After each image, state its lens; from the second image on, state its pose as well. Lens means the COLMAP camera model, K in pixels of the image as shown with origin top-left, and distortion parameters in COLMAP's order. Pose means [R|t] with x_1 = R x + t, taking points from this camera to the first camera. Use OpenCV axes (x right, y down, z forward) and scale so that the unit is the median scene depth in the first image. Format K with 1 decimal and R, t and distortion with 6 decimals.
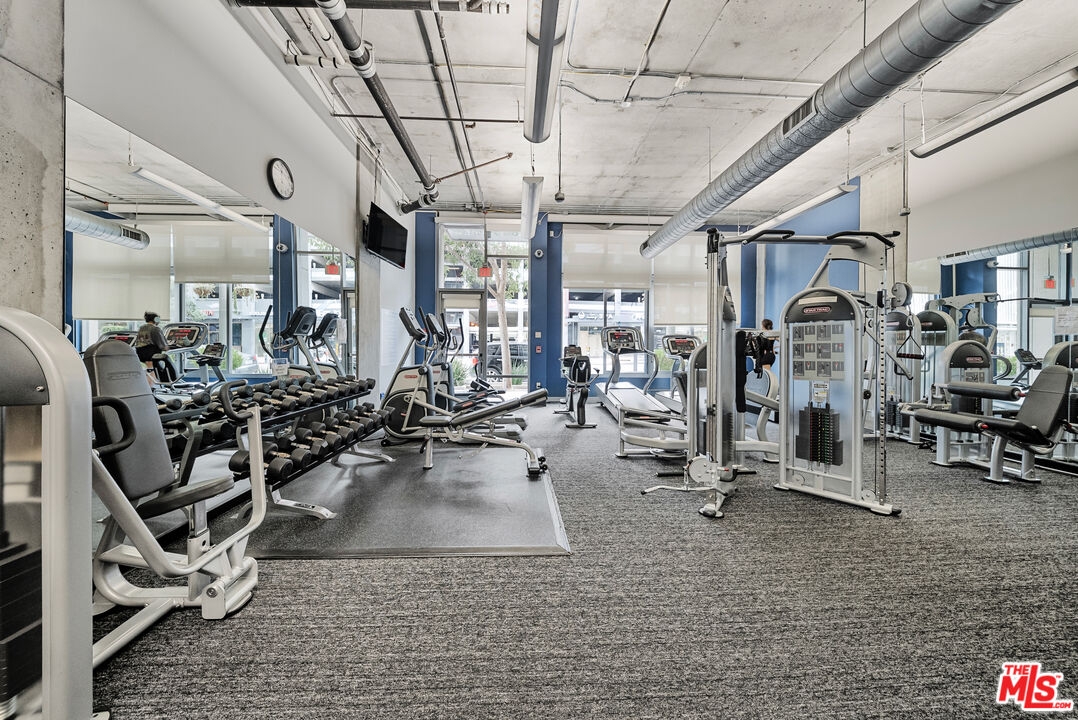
lens RADIAL K [[379.1, 0, 537.0], [0, 379.1, 352.4], [0, 0, 1]] dist [0.000007, -0.005819]
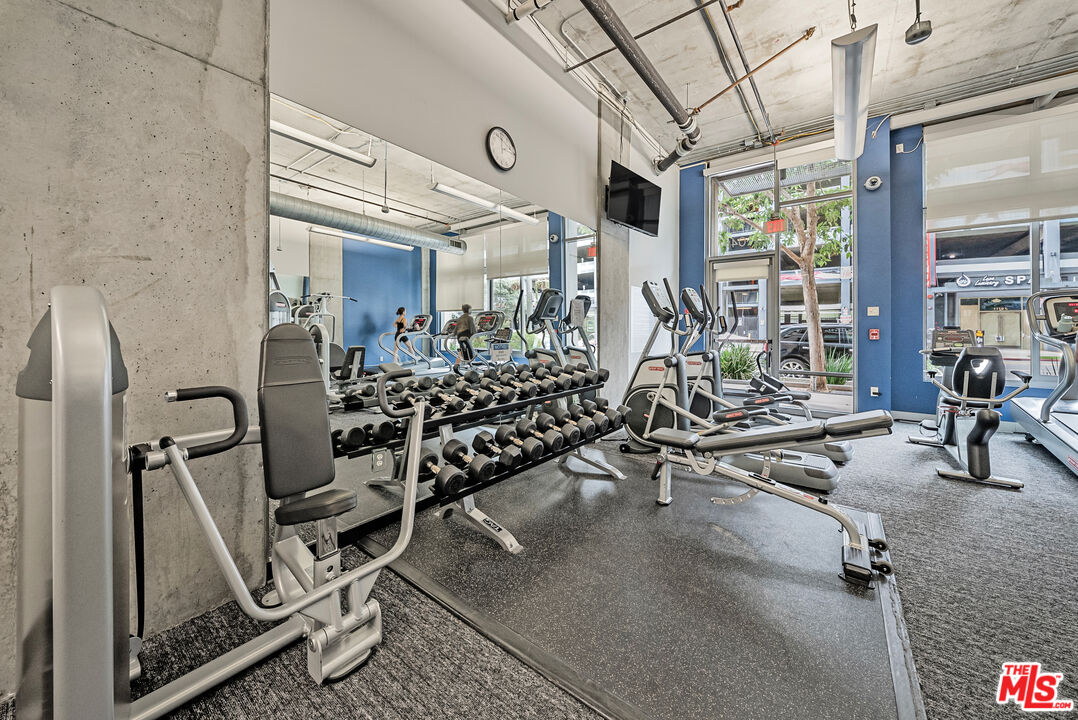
lens RADIAL K [[383.0, 0, 543.1], [0, 383.0, 329.8], [0, 0, 1]] dist [0.003986, -0.007343]
pose [[0.756387, -0.003685, -0.654115, 0.006567], [-0.007766, 0.999863, -0.014612, -0.002837], [0.654079, 0.016132, 0.756254, 0.233290]]
